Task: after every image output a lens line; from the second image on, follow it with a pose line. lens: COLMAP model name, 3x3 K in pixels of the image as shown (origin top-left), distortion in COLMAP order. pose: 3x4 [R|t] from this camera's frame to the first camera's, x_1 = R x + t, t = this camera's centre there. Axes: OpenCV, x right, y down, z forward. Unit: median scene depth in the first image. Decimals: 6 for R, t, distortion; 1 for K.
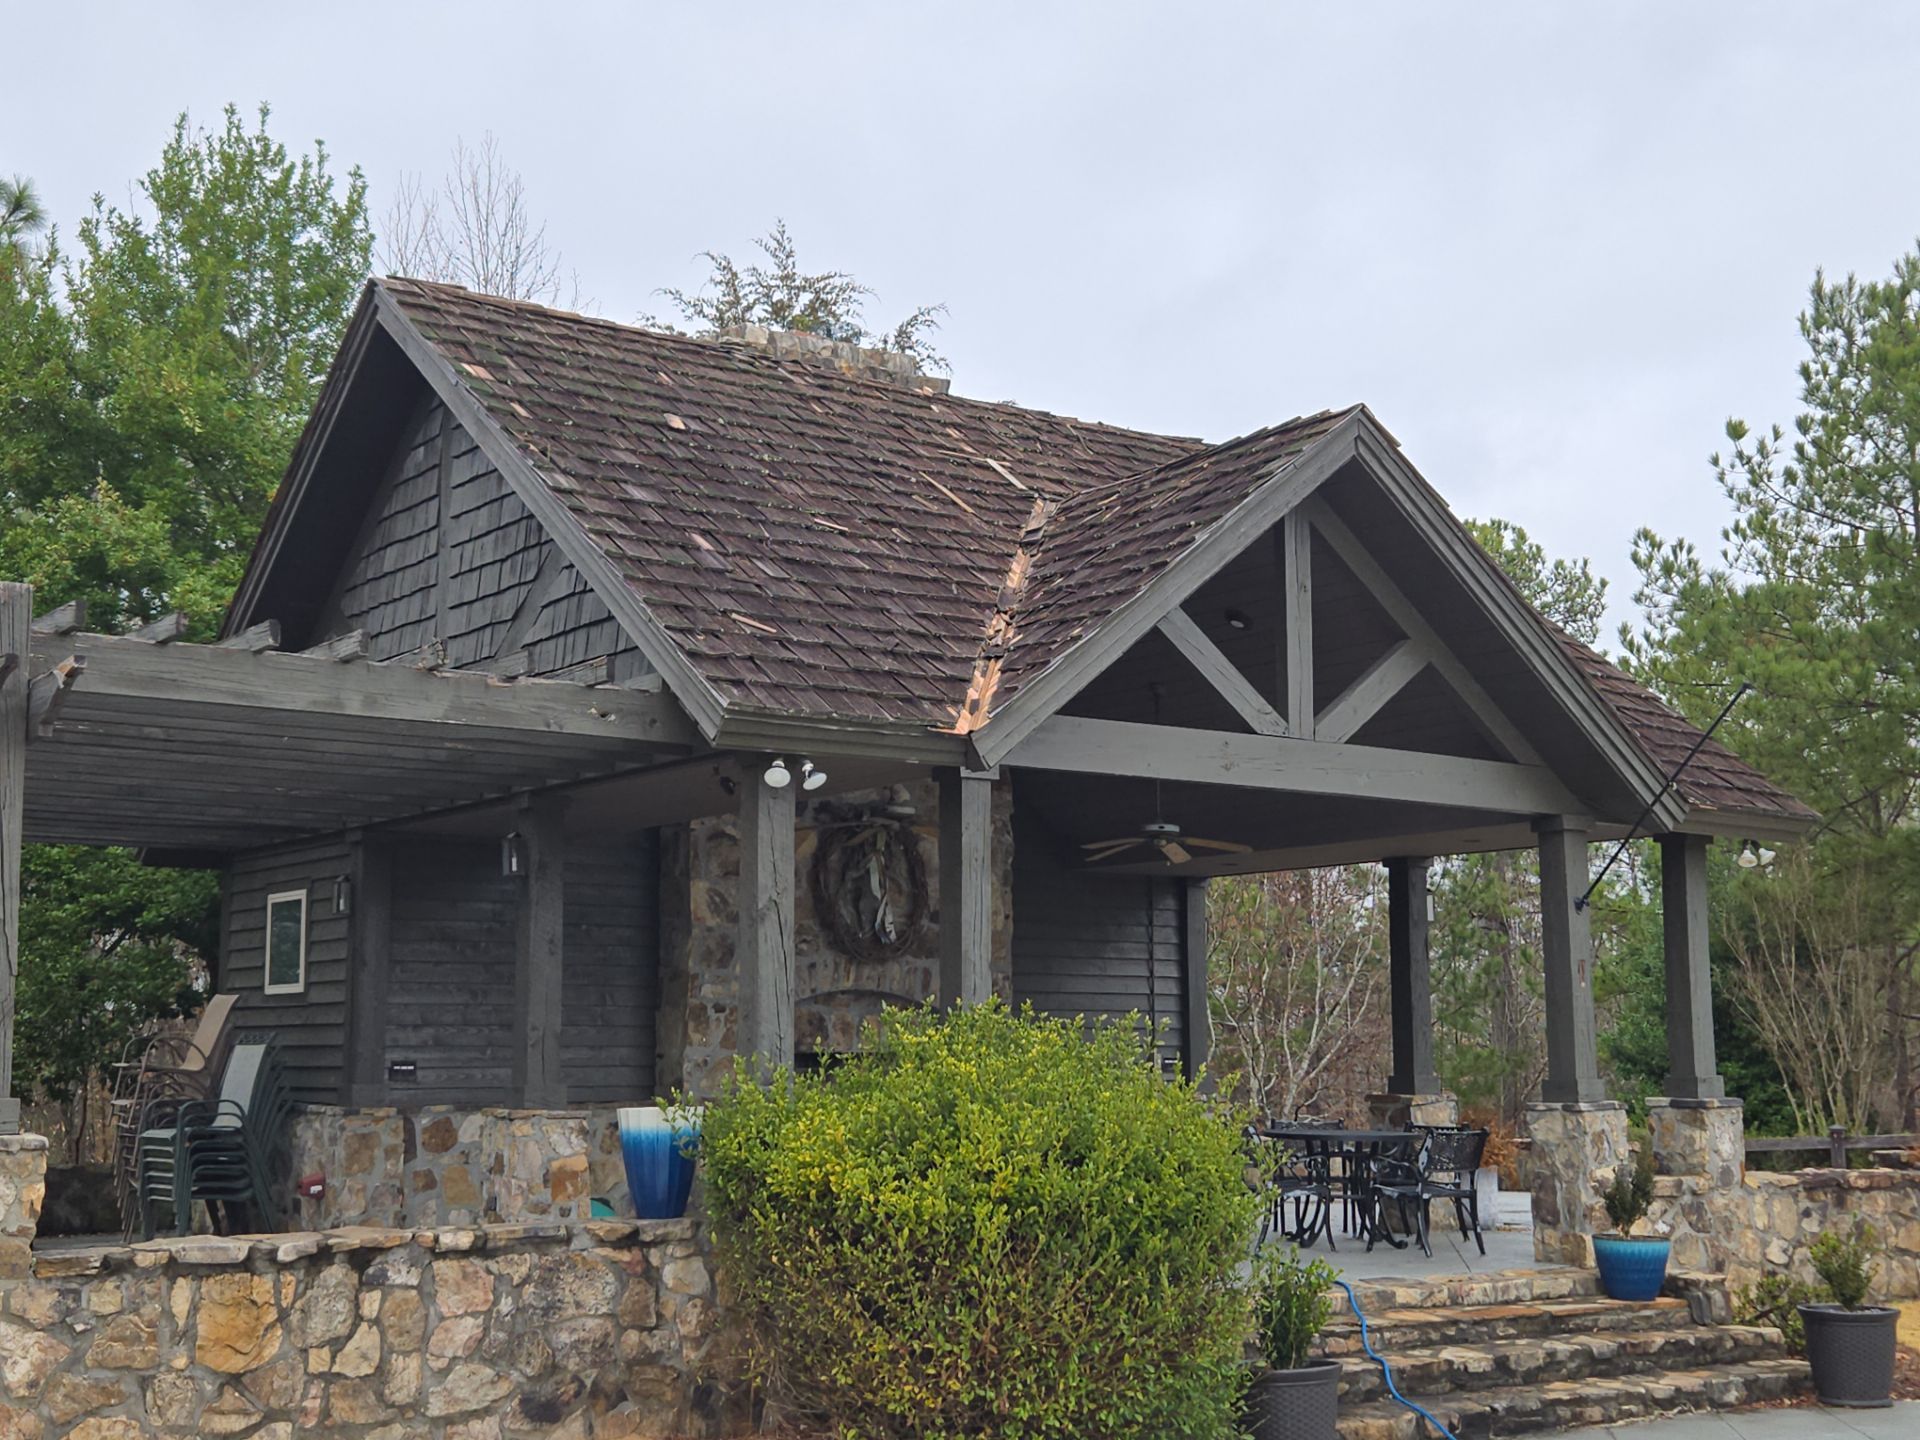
lens RADIAL K [[2478.4, 0, 960.0], [0, 2478.4, 720.0], [0, 0, 1]] dist [-0.002723, -0.007674]
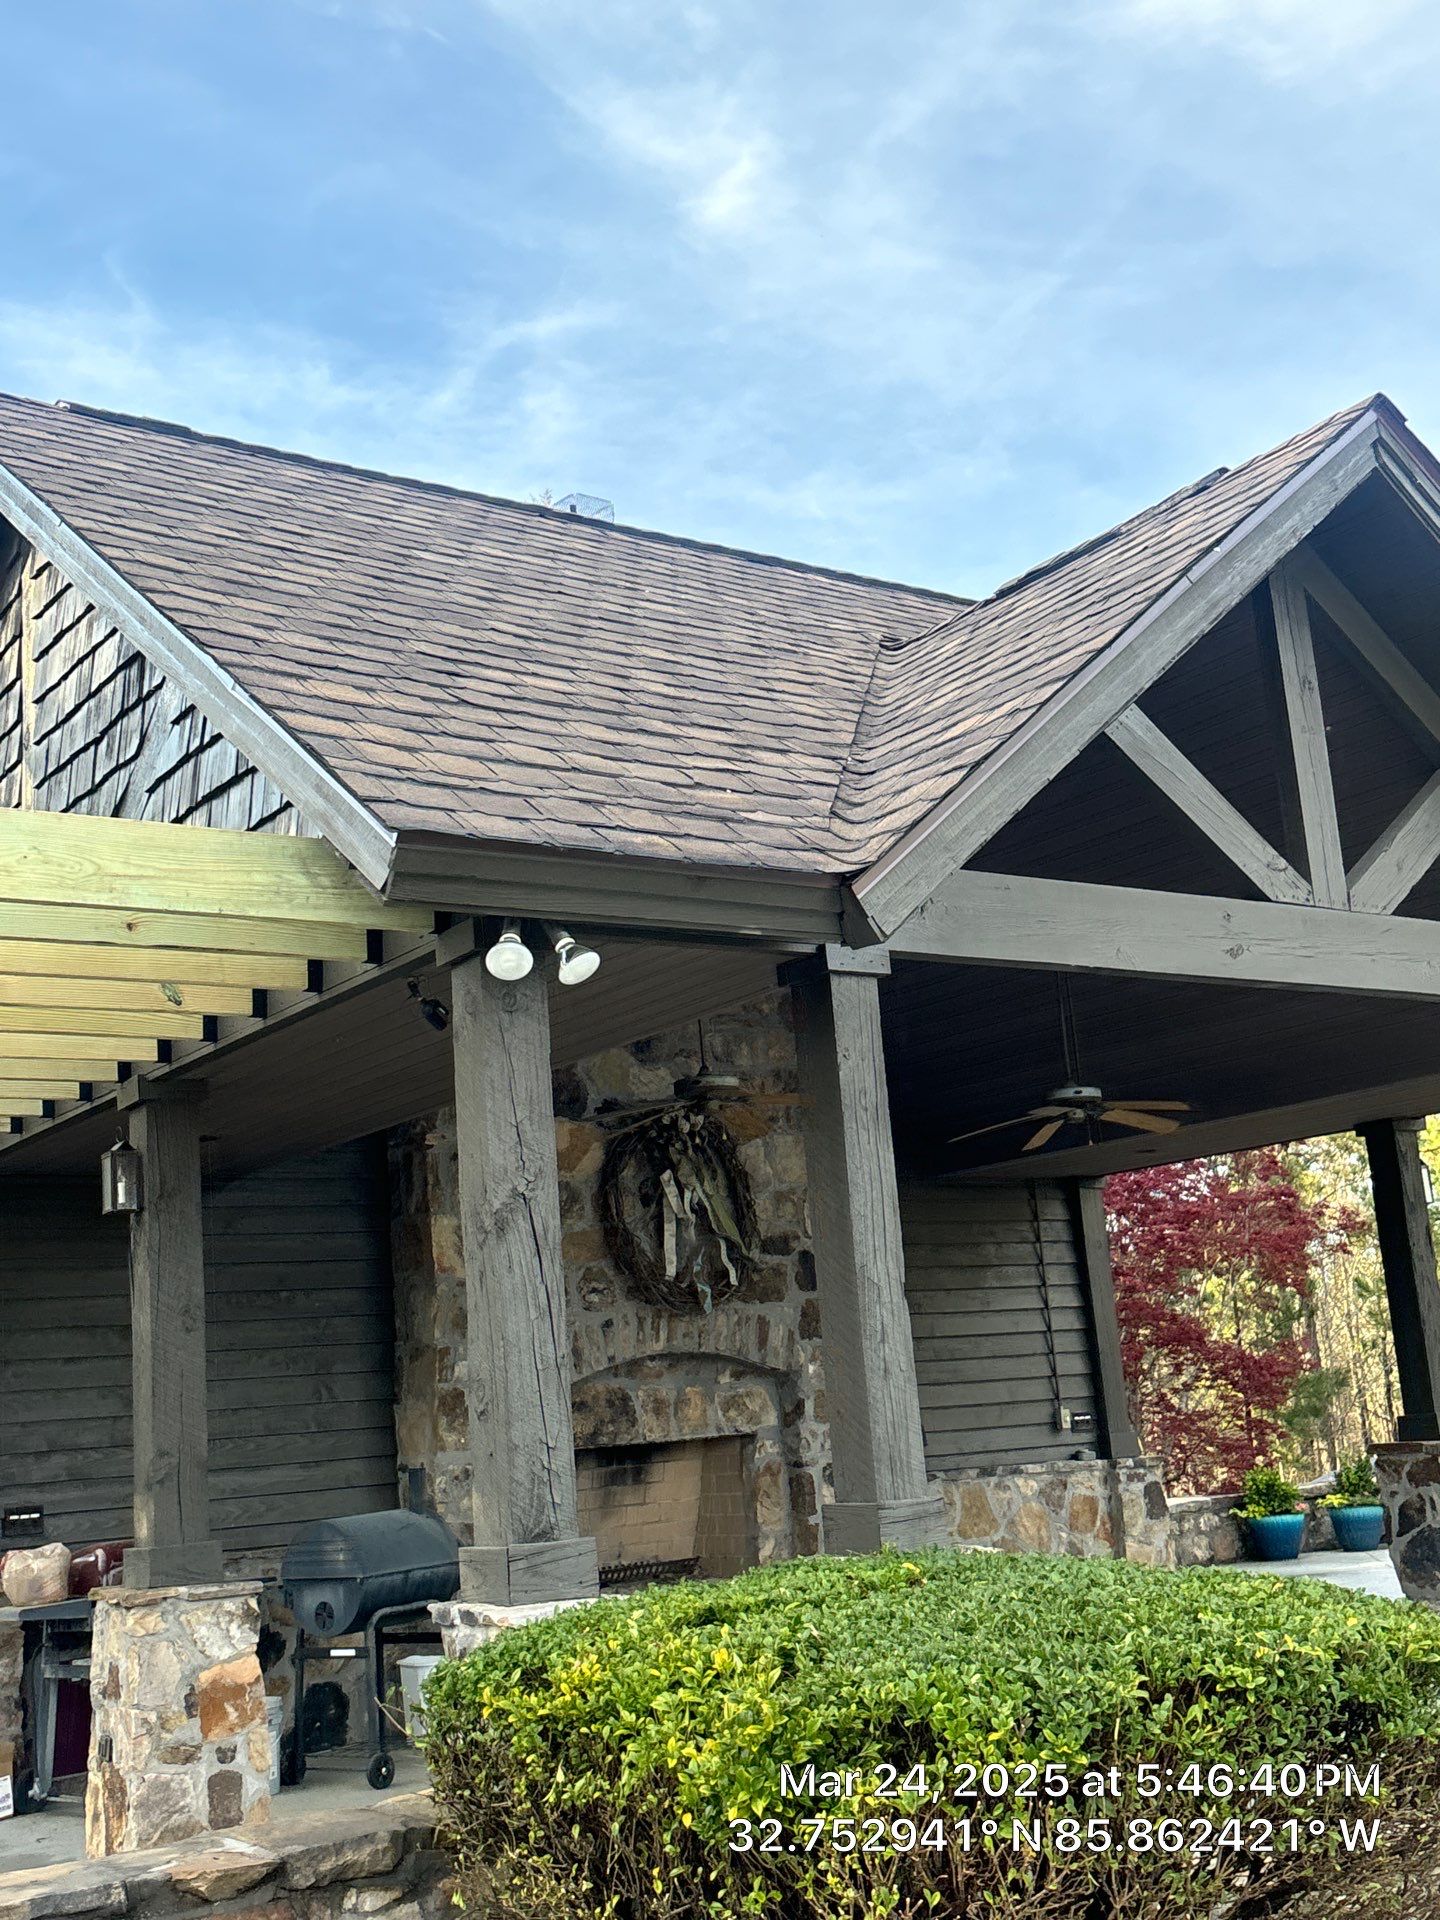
lens RADIAL K [[2034.6, 0, 720.0], [0, 2034.6, 960.0], [0, 0, 1]] dist [0.101920, -0.455956]
pose [[0.997155, -0.075312, 0.003297, -0.024554], [0.075330, 0.993821, -0.081522, 0.052748], [0.002863, 0.081539, 0.996666, 0.469720]]
